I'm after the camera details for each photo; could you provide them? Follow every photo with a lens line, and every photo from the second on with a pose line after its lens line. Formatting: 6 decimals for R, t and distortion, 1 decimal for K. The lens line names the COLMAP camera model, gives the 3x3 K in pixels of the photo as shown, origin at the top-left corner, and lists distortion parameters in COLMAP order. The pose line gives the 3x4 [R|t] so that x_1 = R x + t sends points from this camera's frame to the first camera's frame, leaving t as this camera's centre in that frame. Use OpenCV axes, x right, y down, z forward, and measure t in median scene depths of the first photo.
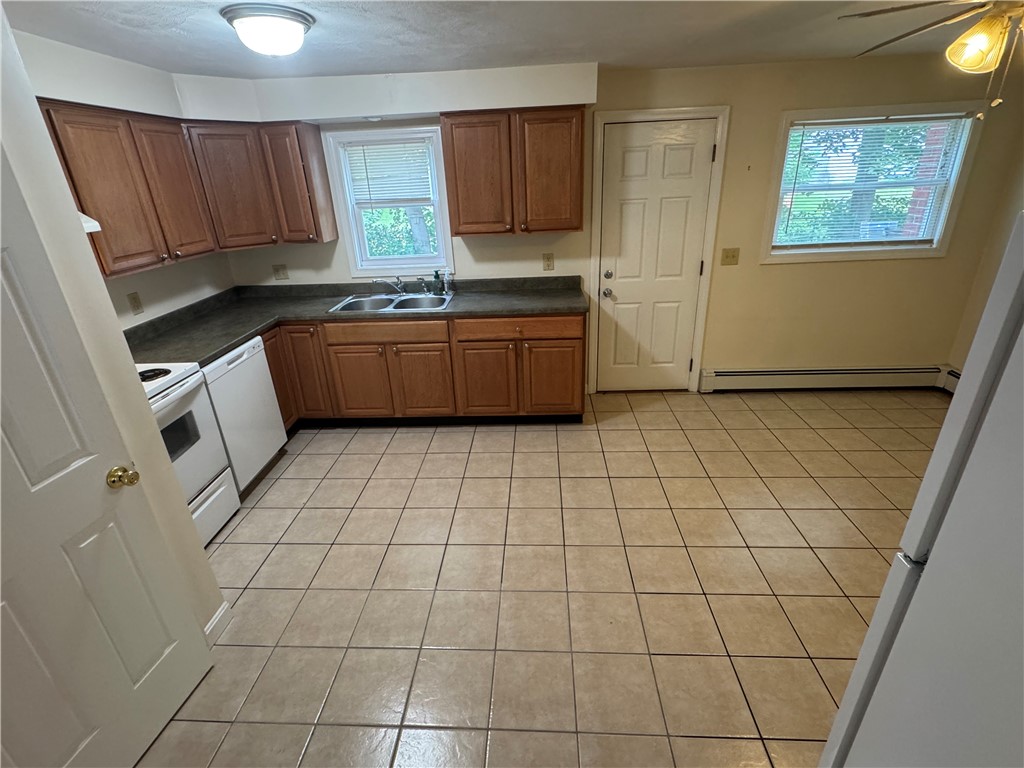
lens RADIAL K [[487.0, 0, 510.7], [0, 487.0, 383.8], [0, 0, 1]] dist [0.000448, -0.000323]
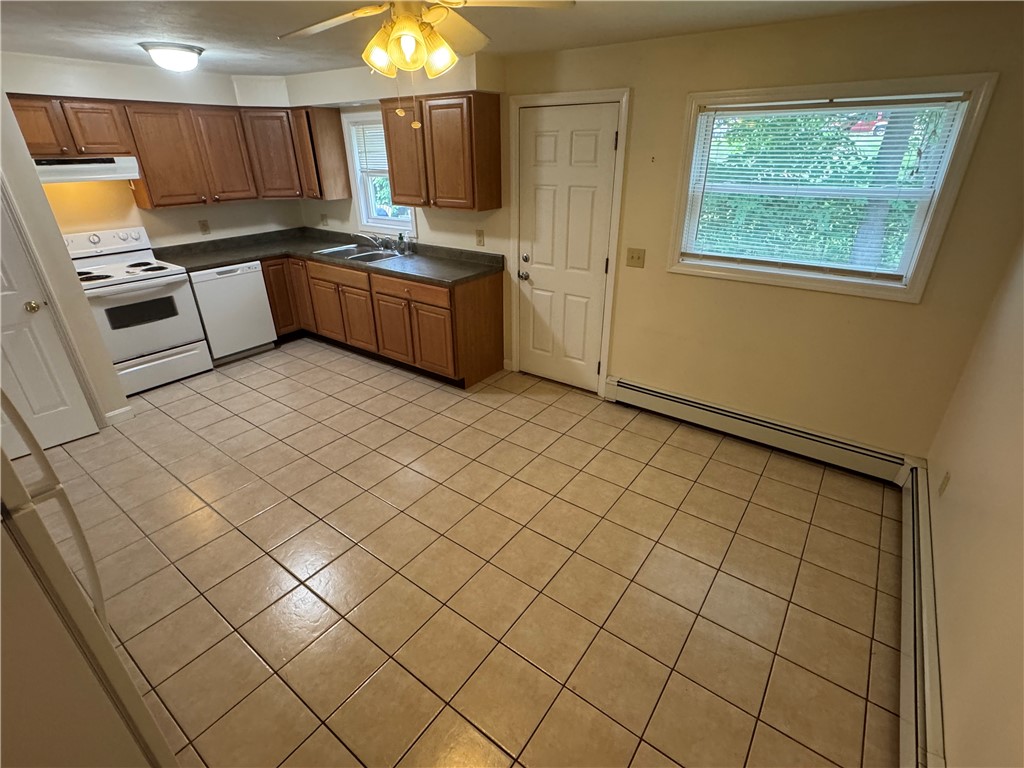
lens RADIAL K [[487.0, 0, 510.1], [0, 487.0, 381.9], [0, 0, 1]] dist [0.000448, -0.000323]
pose [[0.834848, 0.271172, -0.479057, 0.780379], [-0.243922, 0.962382, 0.119679, -0.094681], [0.493489, 0.016938, 0.869587, 0.108232]]
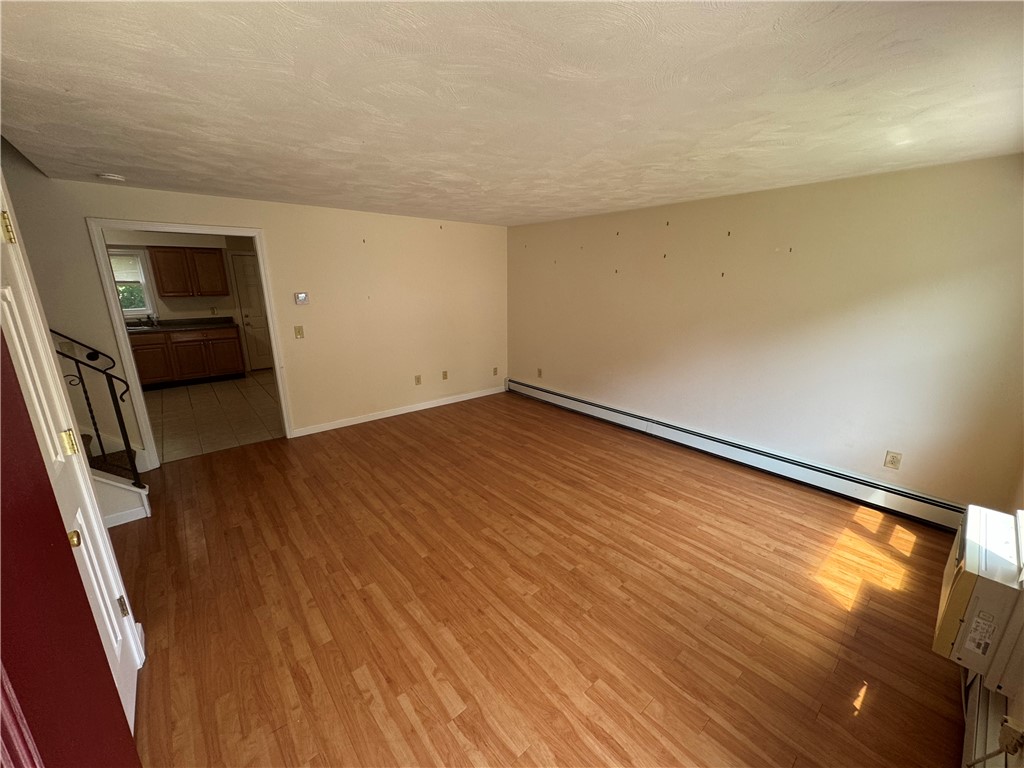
lens RADIAL K [[408.0, 0, 510.2], [0, 408.0, 387.1], [0, 0, 1]] dist [-0.000944, -0.000195]
pose [[0.727836, -0.135671, 0.672196, -0.249230], [0.241207, 0.968244, -0.065749, 0.566335], [-0.641930, 0.209993, 0.737448, -1.234497]]
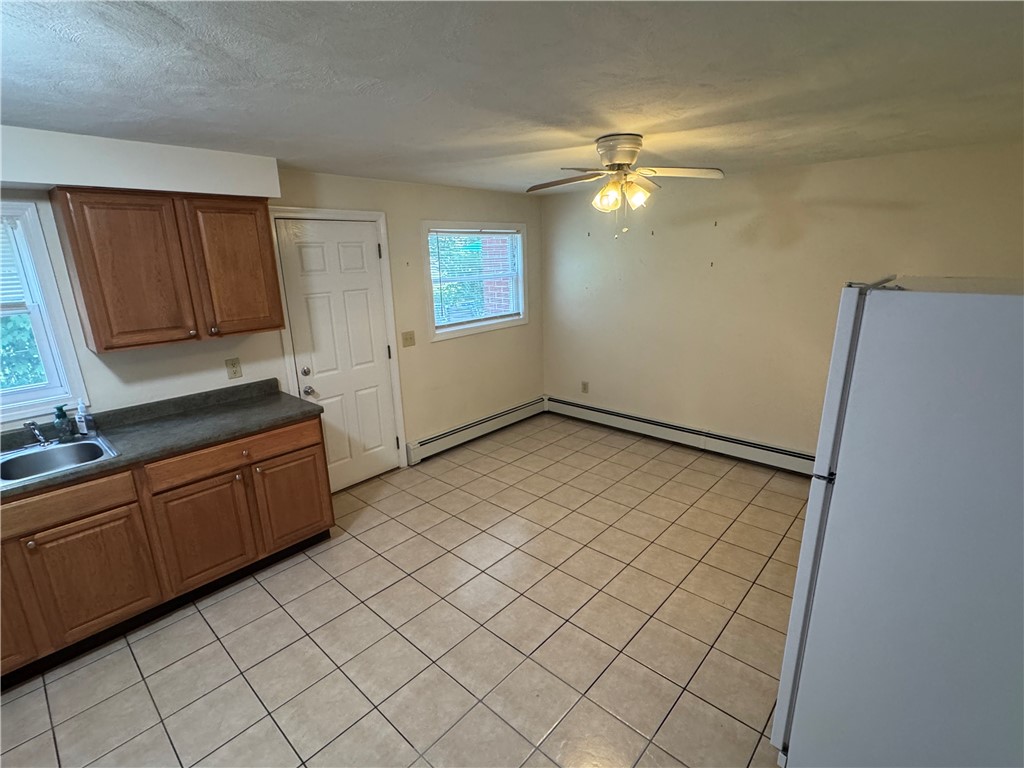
lens RADIAL K [[487.0, 0, 509.9], [0, 487.0, 385.2], [0, 0, 1]] dist [0.000448, -0.000323]
pose [[0.635309, -0.177757, 0.751522, -0.268863], [0.302996, 0.952492, -0.030849, -0.057904], [-0.710335, 0.247307, 0.658987, 0.131544]]
